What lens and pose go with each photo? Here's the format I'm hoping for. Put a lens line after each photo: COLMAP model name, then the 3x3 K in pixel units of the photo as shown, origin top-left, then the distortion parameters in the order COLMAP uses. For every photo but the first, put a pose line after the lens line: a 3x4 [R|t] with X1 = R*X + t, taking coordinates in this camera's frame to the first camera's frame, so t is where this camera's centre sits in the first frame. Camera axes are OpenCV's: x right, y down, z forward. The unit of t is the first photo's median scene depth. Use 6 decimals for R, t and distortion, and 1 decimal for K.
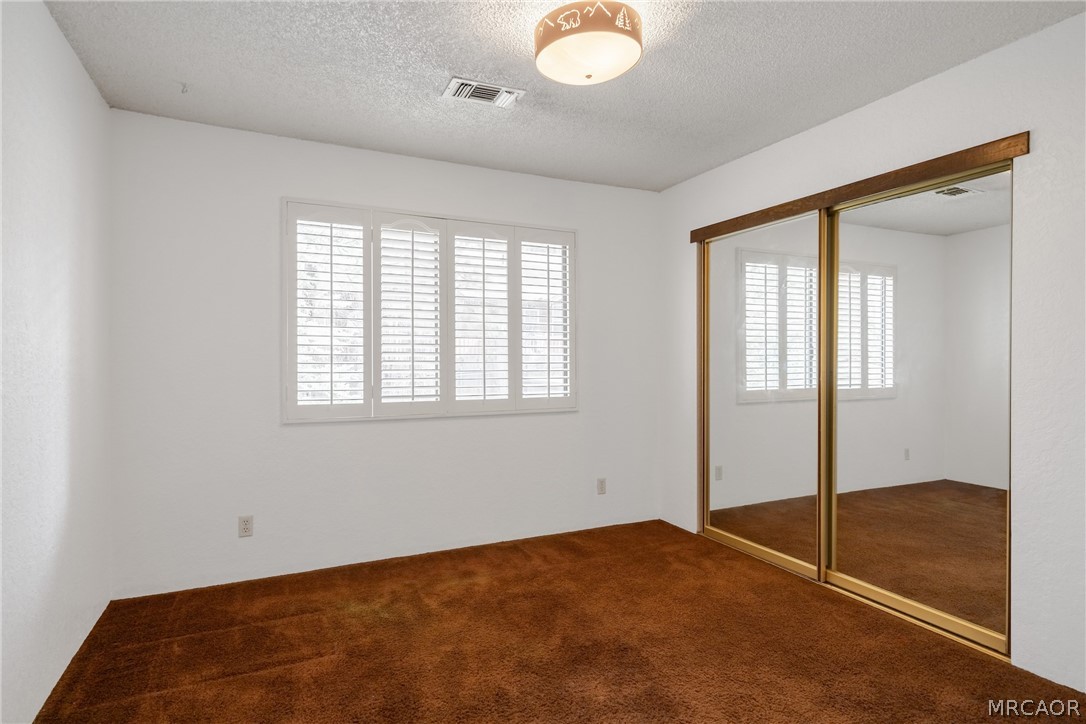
lens RADIAL K [[579.7, 0, 541.4], [0, 579.7, 356.3], [0, 0, 1]] dist [-0.002752, -0.000392]
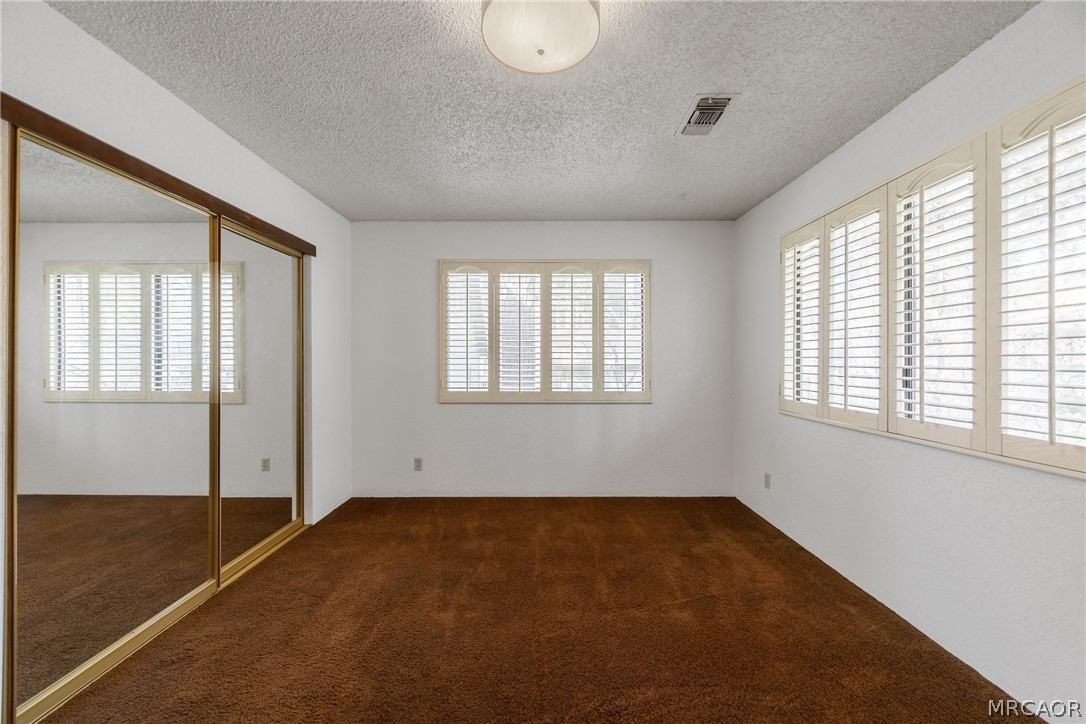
lens RADIAL K [[398.7, 0, 543.0], [0, 398.7, 365.4], [0, 0, 1]] dist [-0.009321, 0.000121]
pose [[0.897214, 0.003532, -0.441583, 0.282351], [0.002429, 0.999913, 0.012932, 0.000615], [0.441590, -0.012676, 0.897127, 0.137927]]
